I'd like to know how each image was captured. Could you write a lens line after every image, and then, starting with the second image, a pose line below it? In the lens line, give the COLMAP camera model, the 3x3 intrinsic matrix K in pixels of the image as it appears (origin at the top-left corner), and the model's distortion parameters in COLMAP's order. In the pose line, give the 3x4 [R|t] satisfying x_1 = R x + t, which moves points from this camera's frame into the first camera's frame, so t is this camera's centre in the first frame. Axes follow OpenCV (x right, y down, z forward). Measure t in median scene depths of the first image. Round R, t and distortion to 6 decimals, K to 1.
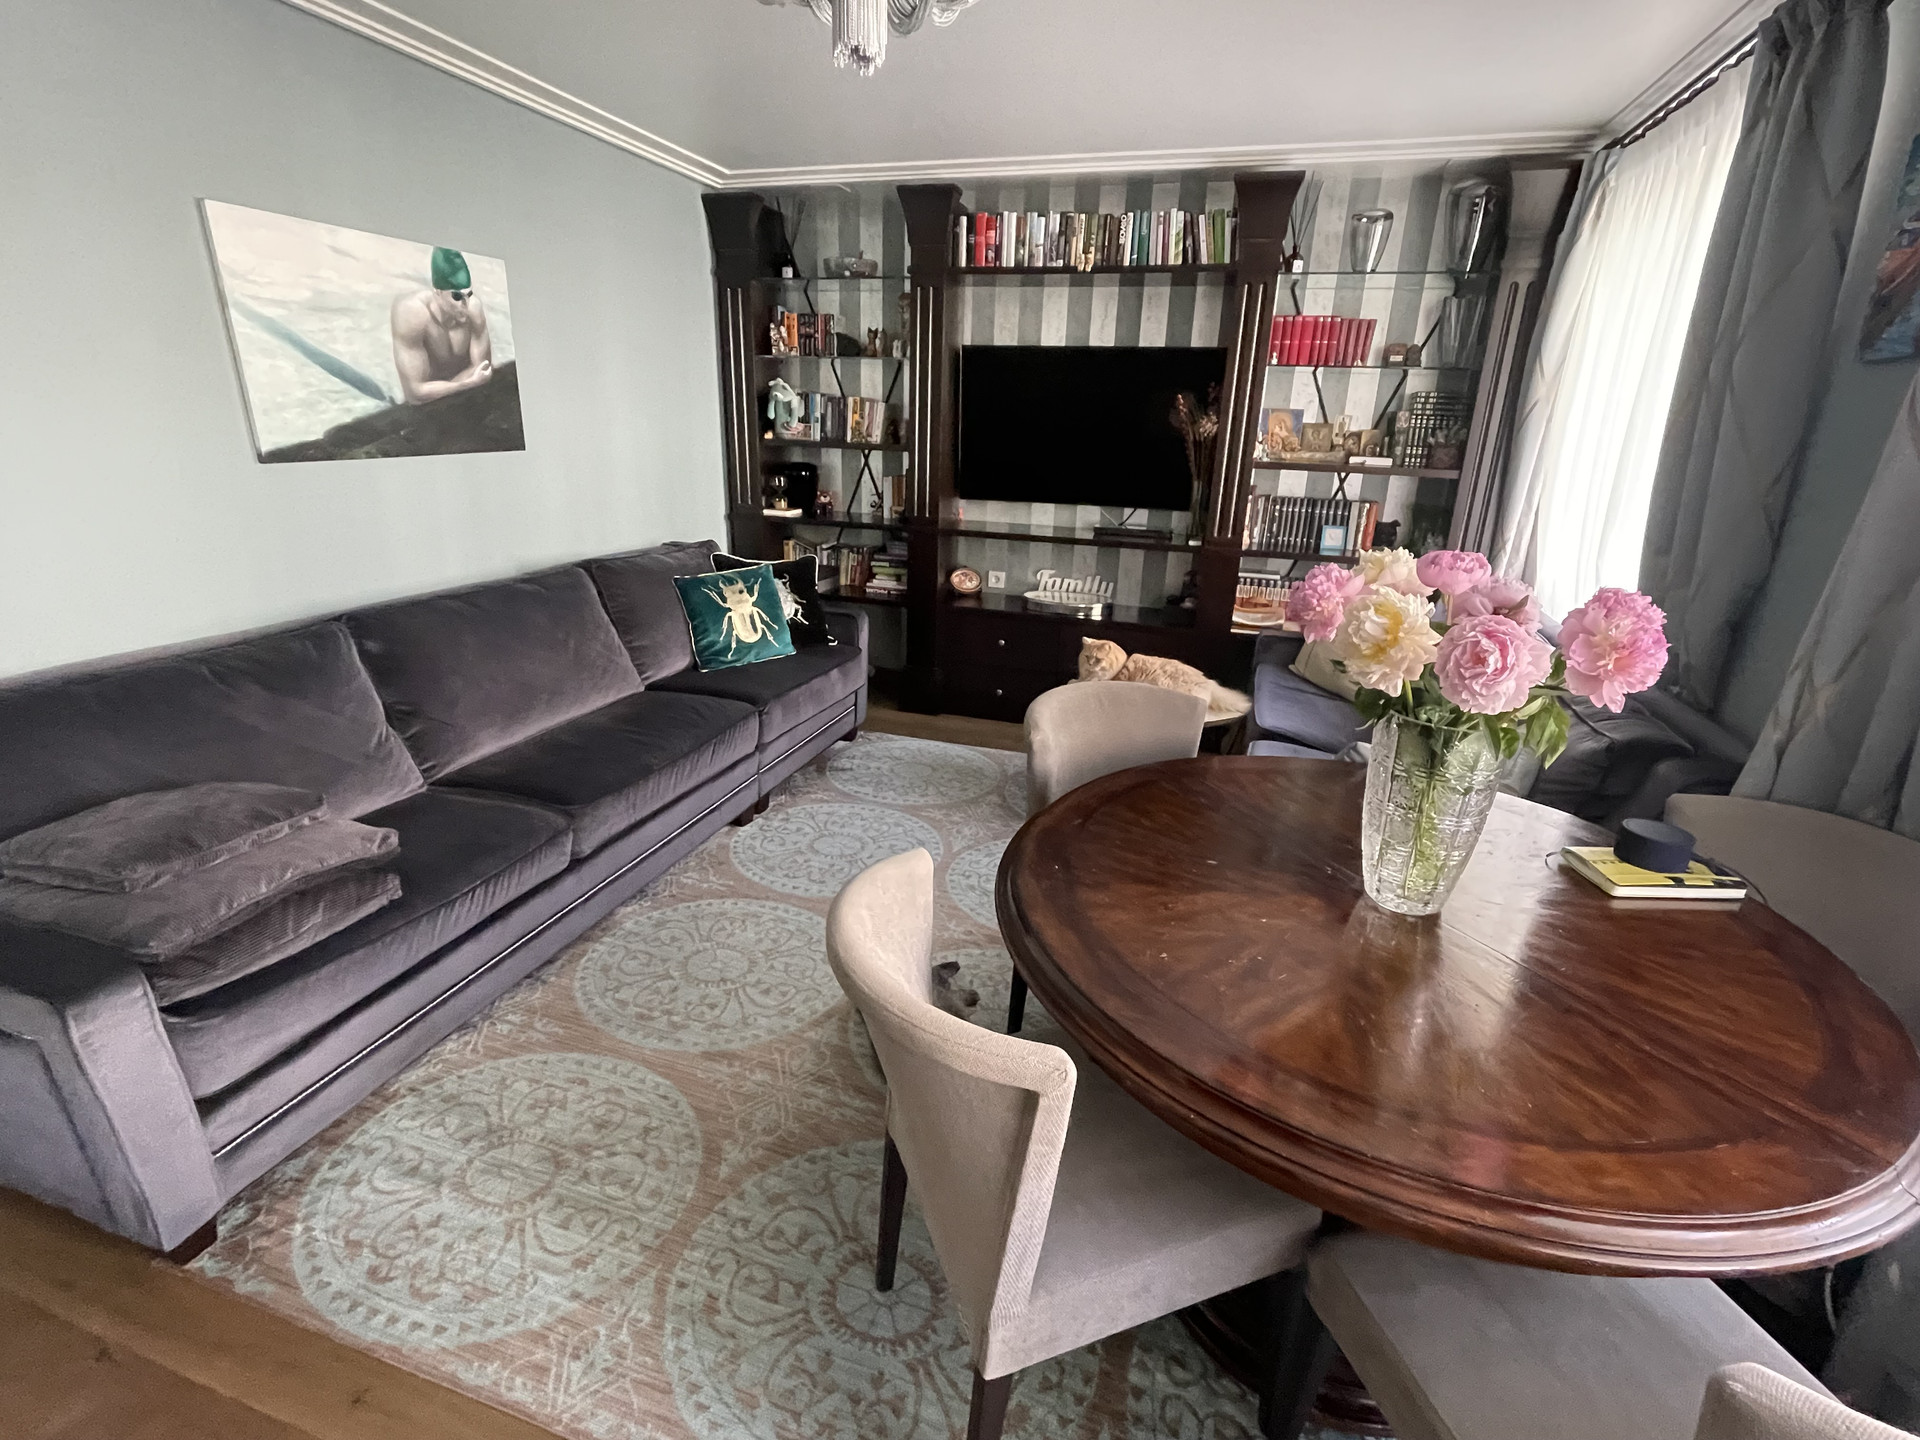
lens RADIAL K [[886.0, 0, 958.5], [0, 886.0, 721.5], [0, 0, 1]] dist [-0.007533, 0.003000]
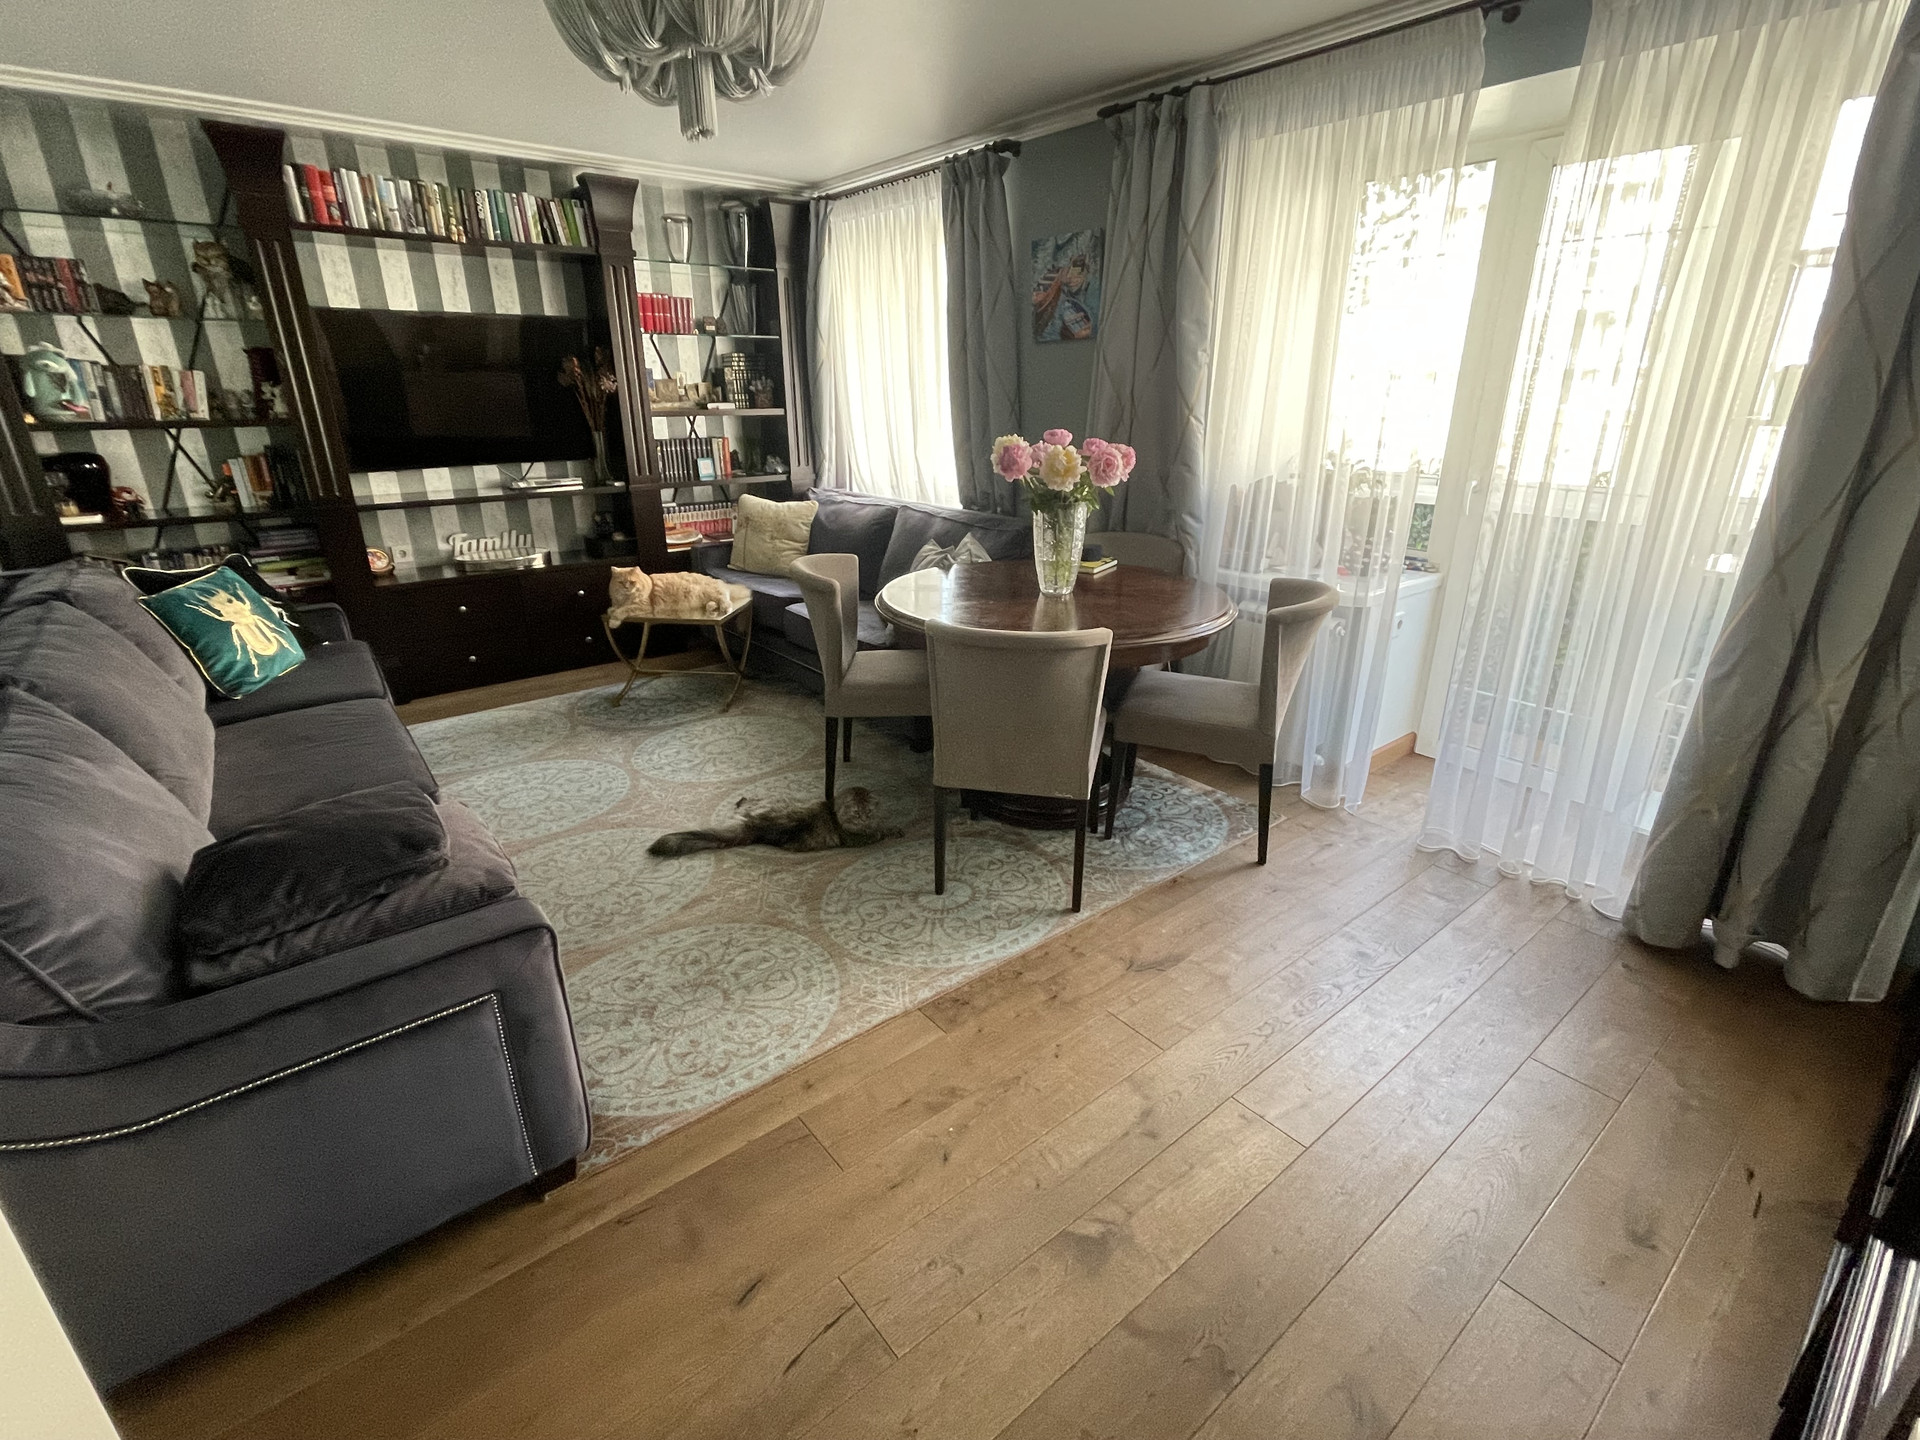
lens RADIAL K [[886.0, 0, 968.7], [0, 886.0, 715.7], [0, 0, 1]] dist [-0.007533, 0.003000]
pose [[0.546013, -0.324267, 0.772477, -0.492360], [0.292075, 0.937885, 0.187253, 0.004627], [-0.785215, 0.123378, 0.606807, -0.049830]]
